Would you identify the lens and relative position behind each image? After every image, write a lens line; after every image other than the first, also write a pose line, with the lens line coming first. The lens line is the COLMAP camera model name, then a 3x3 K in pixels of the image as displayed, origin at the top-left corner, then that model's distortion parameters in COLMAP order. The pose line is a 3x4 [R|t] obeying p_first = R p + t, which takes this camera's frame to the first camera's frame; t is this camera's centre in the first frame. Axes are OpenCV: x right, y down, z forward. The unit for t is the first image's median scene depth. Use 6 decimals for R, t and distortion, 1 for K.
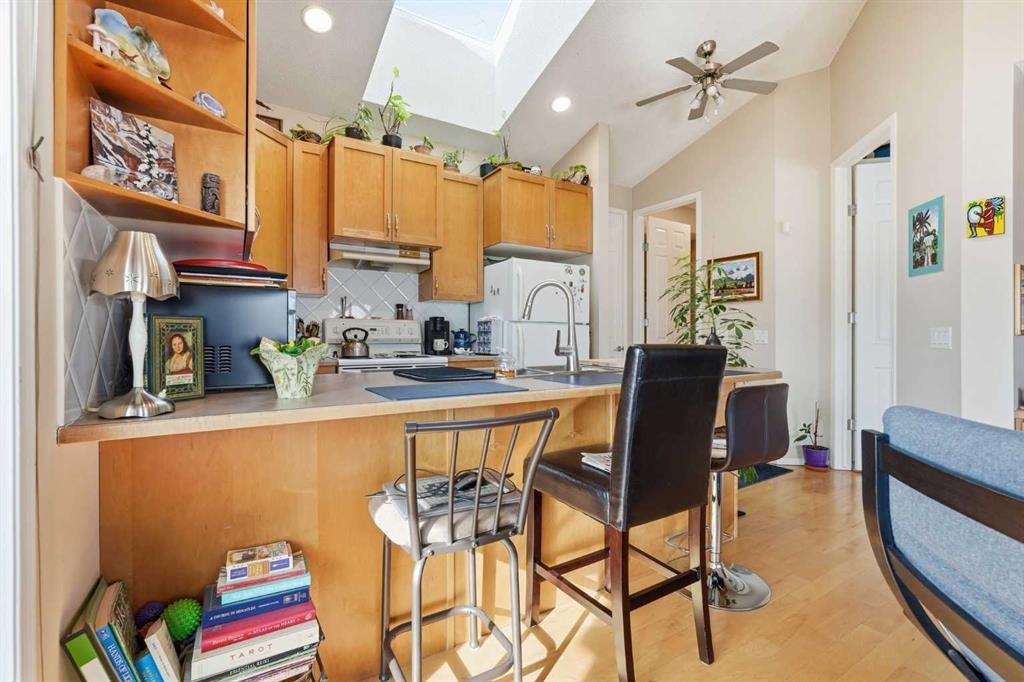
lens RADIAL K [[458.9, 0, 507.1], [0, 458.9, 340.4], [0, 0, 1]] dist [-0.010216, 0.007056]
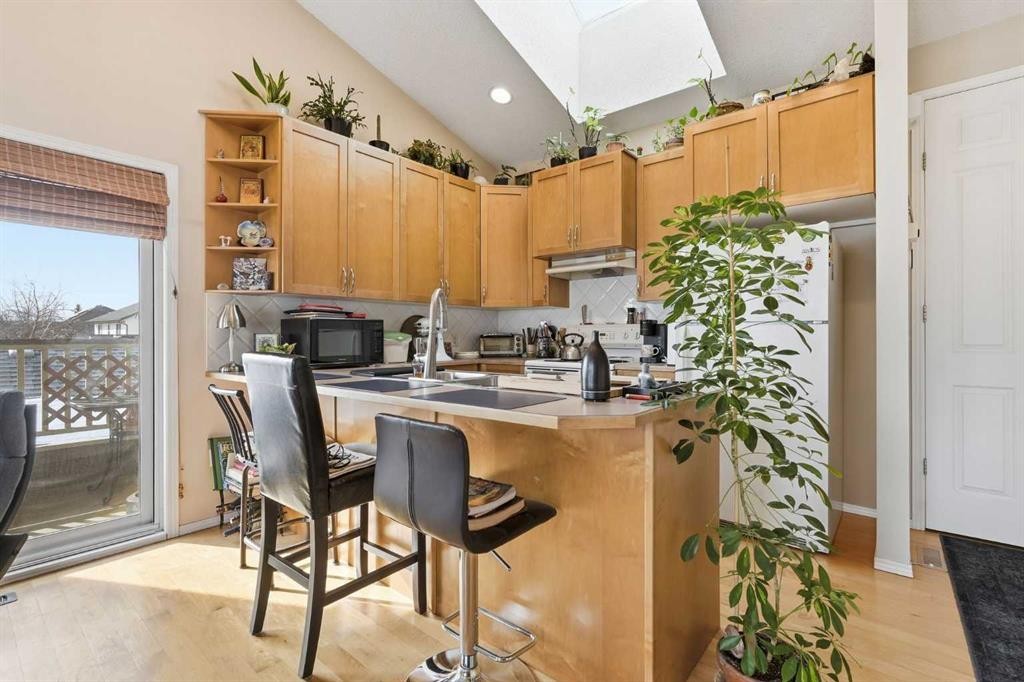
lens RADIAL K [[458.9, 0, 507.1], [0, 458.9, 340.4], [0, 0, 1]] dist [-0.010216, 0.007056]
pose [[0.321742, 0.010801, -0.946766, 0.666685], [-0.006844, 0.999935, 0.009082, -0.019893], [0.946803, 0.003558, 0.321795, 0.496209]]
